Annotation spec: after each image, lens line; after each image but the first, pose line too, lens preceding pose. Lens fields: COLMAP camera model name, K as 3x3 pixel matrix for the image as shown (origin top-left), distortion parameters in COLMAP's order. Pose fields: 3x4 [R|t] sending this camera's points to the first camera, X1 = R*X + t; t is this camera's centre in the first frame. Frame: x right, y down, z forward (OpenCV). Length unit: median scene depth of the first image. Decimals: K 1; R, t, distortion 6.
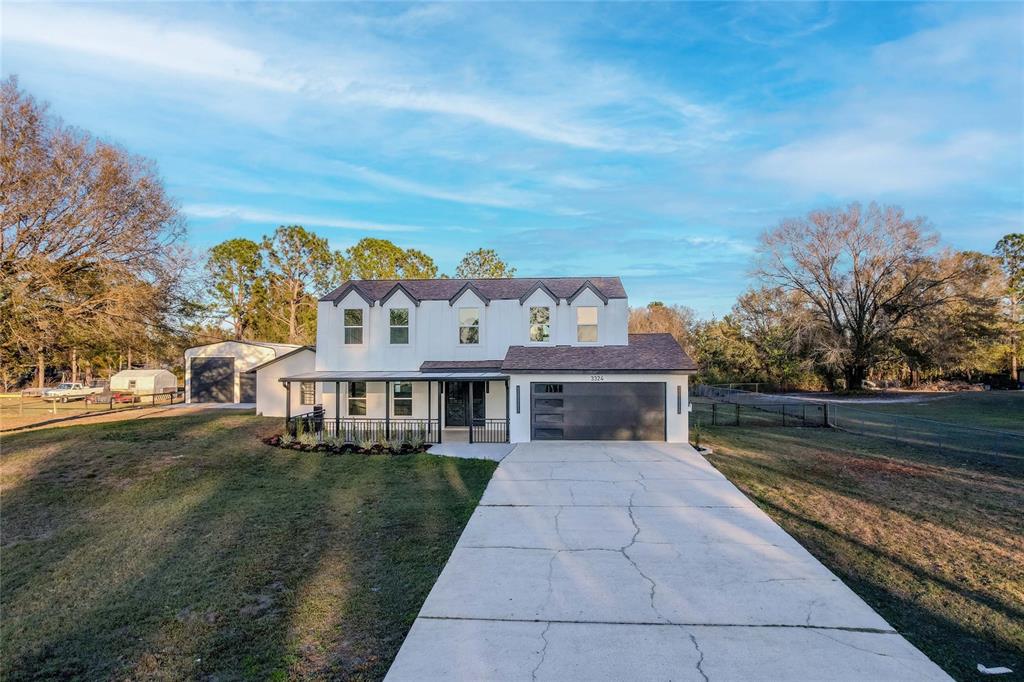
lens RADIAL K [[658.4, 0, 512.0], [0, 658.4, 341.0], [0, 0, 1]] dist [-0.053401, 0.041760]
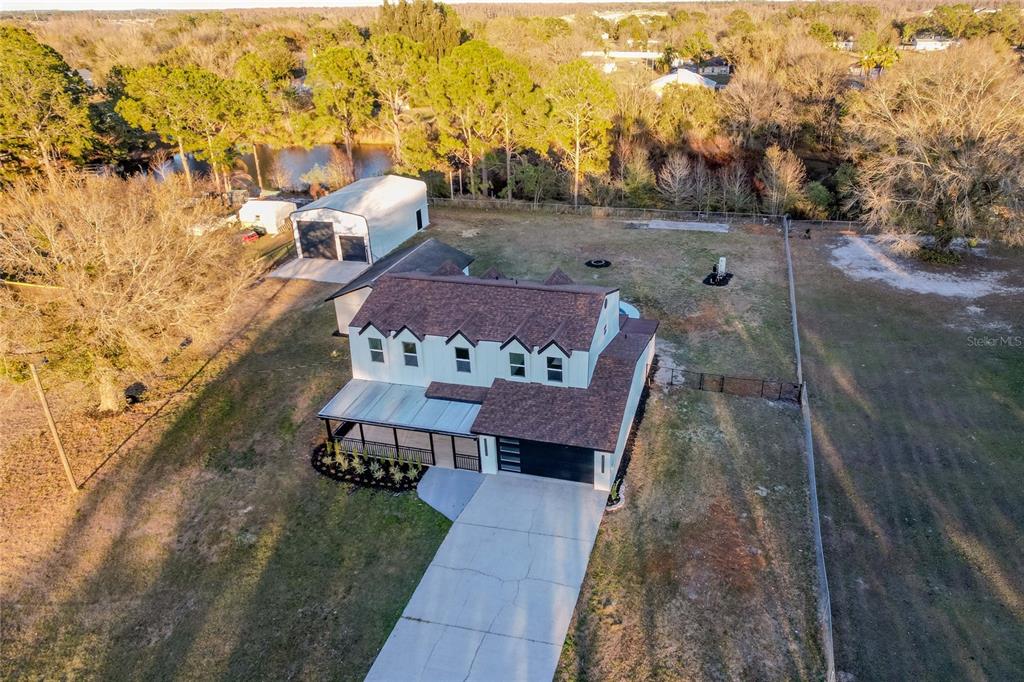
lens RADIAL K [[697.7, 0, 571.9], [0, 697.7, 297.2], [0, 0, 1]] dist [-0.055379, 0.049240]
pose [[0.985538, 0.056820, -0.159646, 0.277959], [0.015786, 0.907228, 0.420342, -0.554210], [0.168719, -0.416783, 0.893211, -0.070506]]
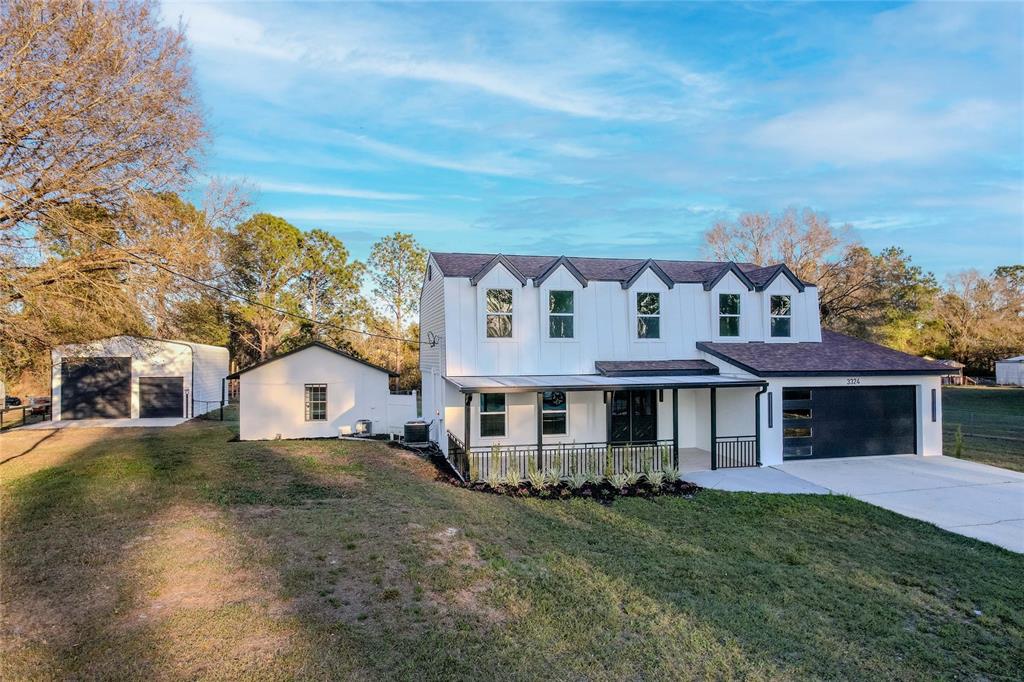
lens RADIAL K [[658.4, 0, 512.0], [0, 658.4, 341.0], [0, 0, 1]] dist [-0.053401, 0.041760]
pose [[0.953858, 0.006248, 0.300192, -0.368975], [-0.006388, 0.999979, -0.000515, 0.006813], [-0.300189, -0.001426, 0.953879, 0.253555]]
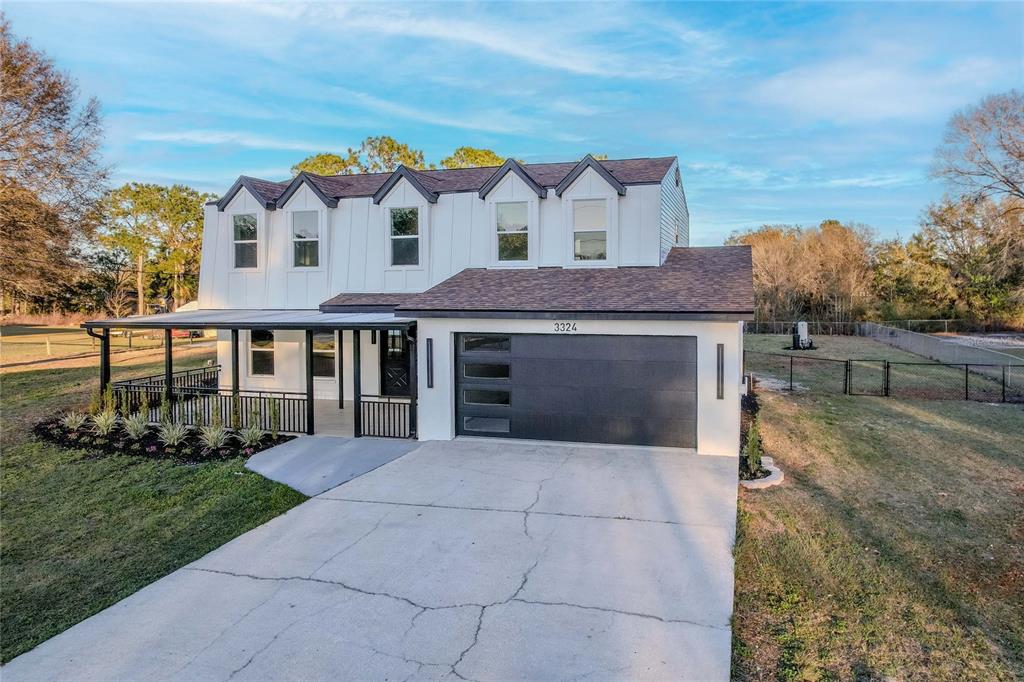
lens RADIAL K [[671.5, 0, 564.3], [0, 671.5, 299.6], [0, 0, 1]] dist [-0.036430, 0.000880]
pose [[0.982777, 0.000791, -0.184795, 0.163157], [0.007633, 0.998964, 0.044873, 0.007090], [0.184639, -0.045511, 0.981752, 0.332242]]
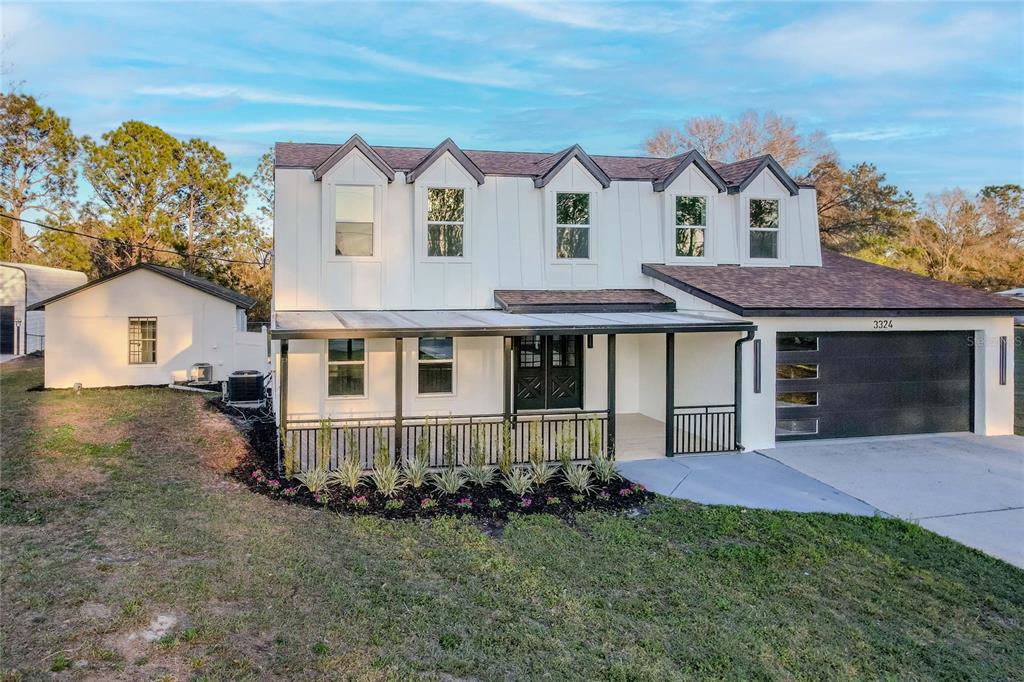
lens RADIAL K [[694.1, 0, 401.7], [0, 694.1, 282.8], [0, 0, 1]] dist [-0.012368, -0.003730]
pose [[0.966170, 0.007765, 0.257790, -0.285073], [-0.013214, 0.999724, 0.019411, 0.012071], [-0.257569, -0.022161, 0.966006, 0.395479]]
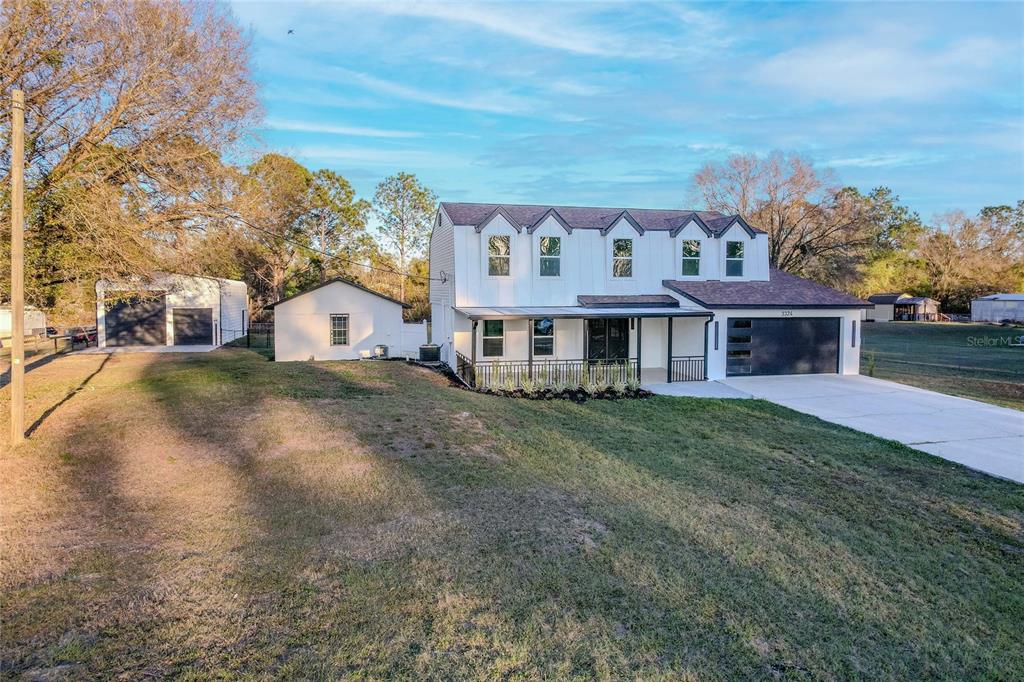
lens RADIAL K [[663.9, 0, 508.3], [0, 663.9, 323.9], [0, 0, 1]] dist [-0.042088, 0.000377]
pose [[0.954386, -0.010221, 0.298401, -0.410574], [-0.012001, 0.997293, 0.072542, 0.003313], [-0.298334, -0.072814, 0.951680, 0.119865]]
